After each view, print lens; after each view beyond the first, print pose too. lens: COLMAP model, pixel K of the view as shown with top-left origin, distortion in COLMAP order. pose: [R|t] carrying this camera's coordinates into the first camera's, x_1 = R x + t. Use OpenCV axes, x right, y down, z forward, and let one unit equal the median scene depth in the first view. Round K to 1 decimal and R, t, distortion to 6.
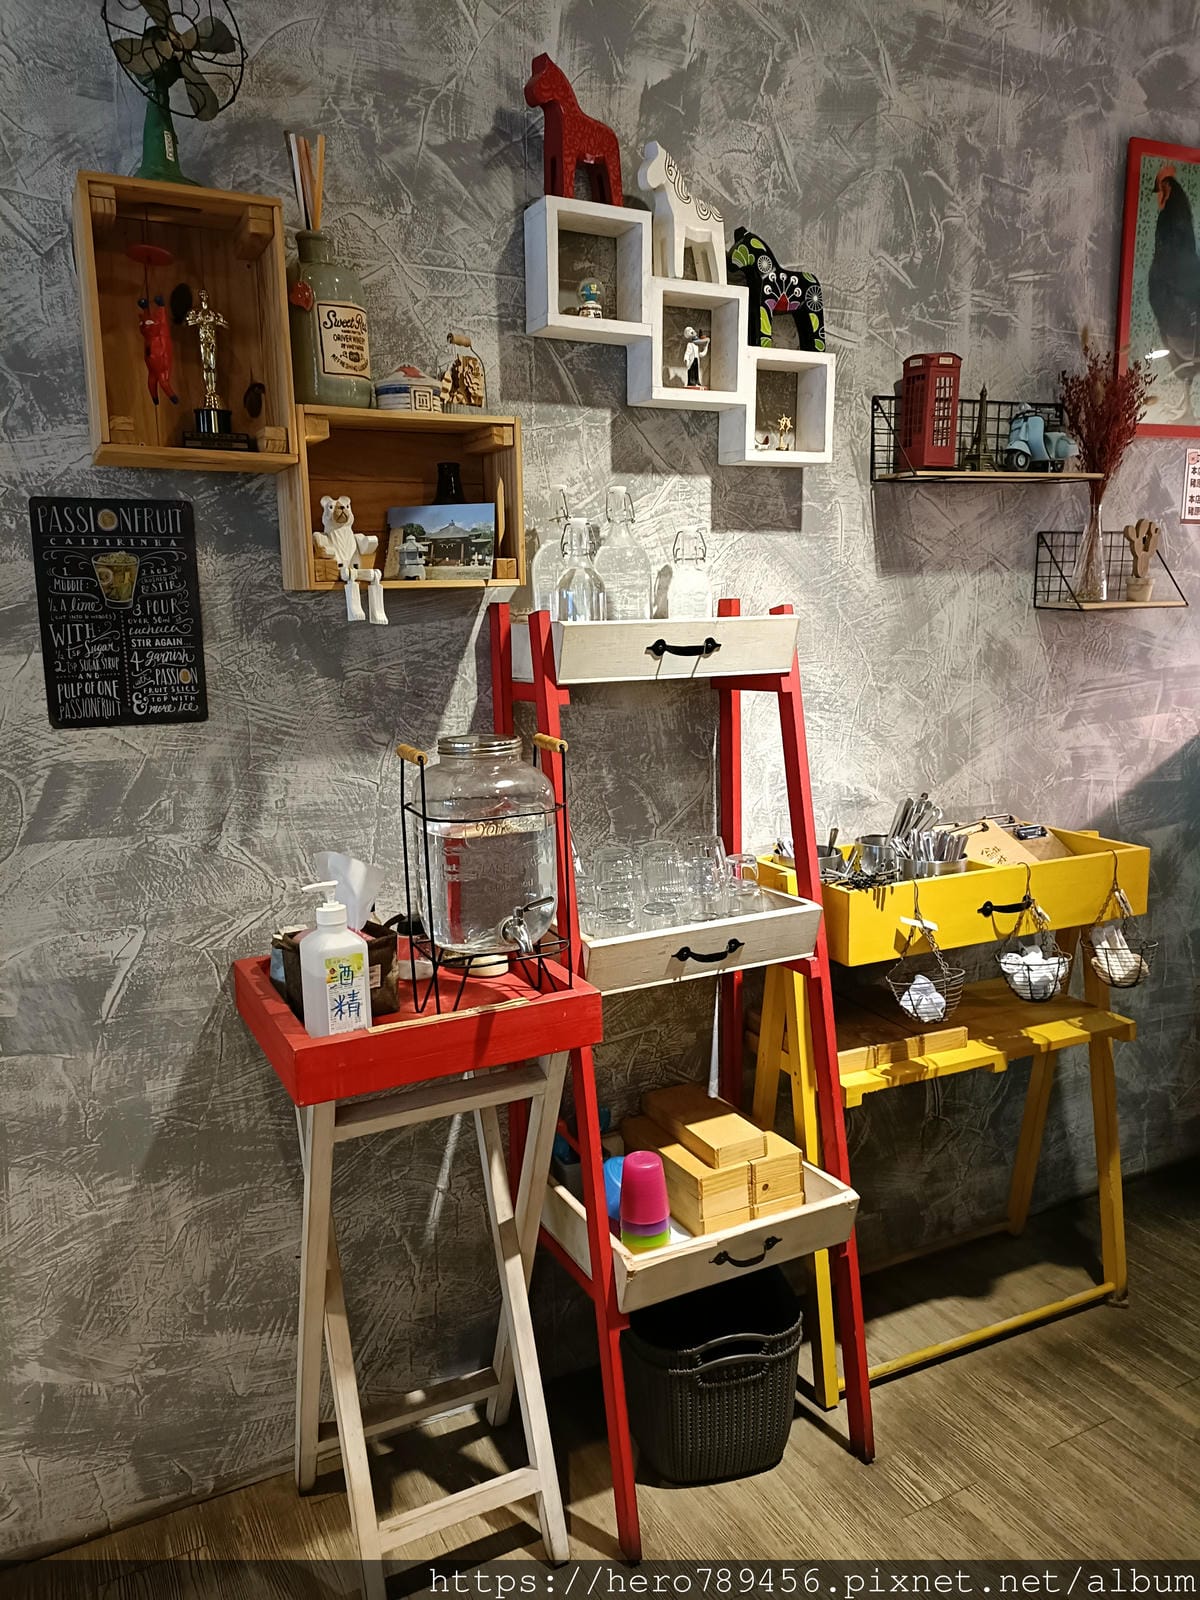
lens RADIAL K [[1166.1, 0, 600.0], [0, 1166.1, 800.0], [0, 0, 1]] dist [0.081113, -0.081090]
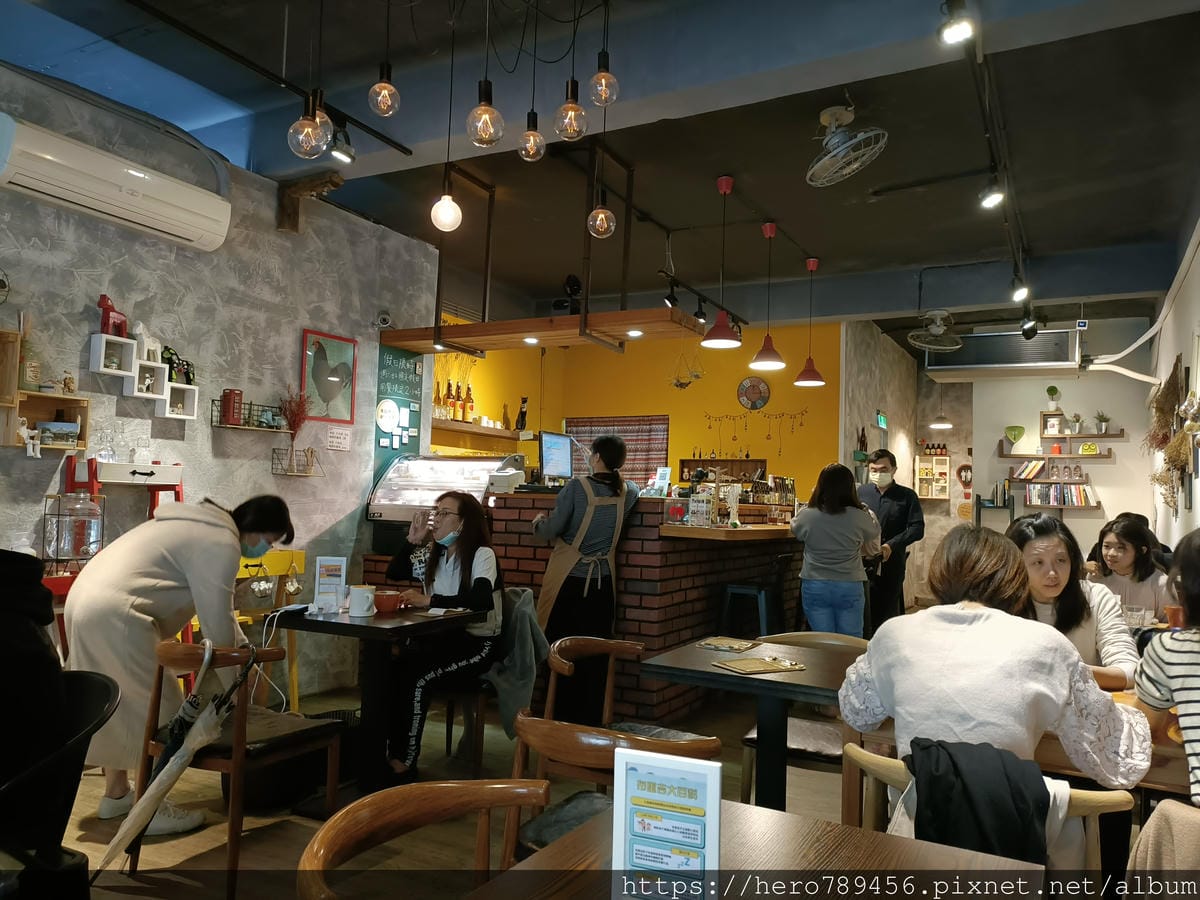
lens RADIAL K [[874.1, 0, 606.2], [0, 874.1, 451.0], [0, 0, 1]] dist [0.082855, -0.125316]
pose [[0.813857, 0.074436, 0.576278, -0.260016], [0.060214, 0.975618, -0.211056, 0.348926], [-0.577938, 0.206469, 0.789531, -1.443467]]
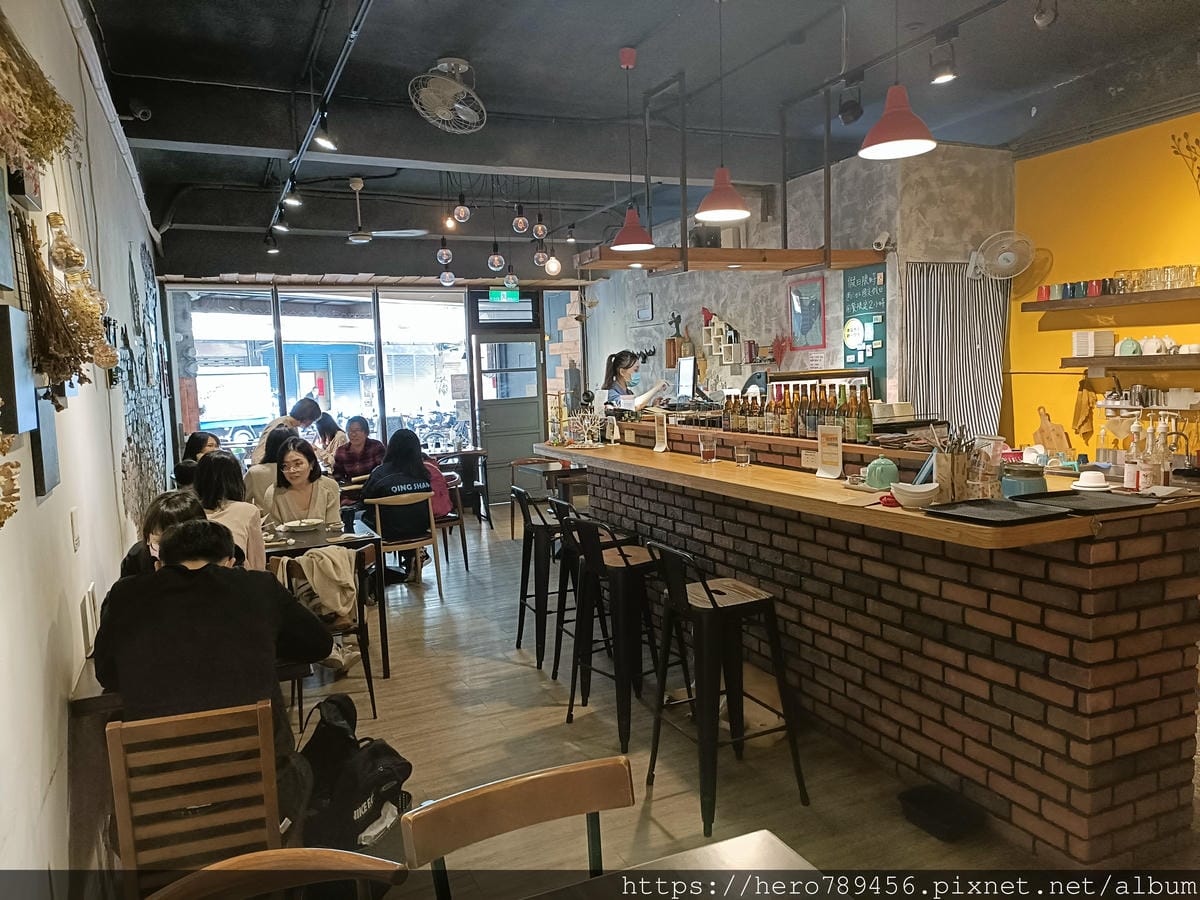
lens RADIAL K [[874.1, 0, 606.2], [0, 874.1, 451.0], [0, 0, 1]] dist [0.082855, -0.125316]
pose [[-0.039240, 0.107541, -0.993426, 4.294314], [-0.140585, 0.983708, 0.112042, -0.267117], [0.989291, 0.144058, -0.023482, 0.601113]]
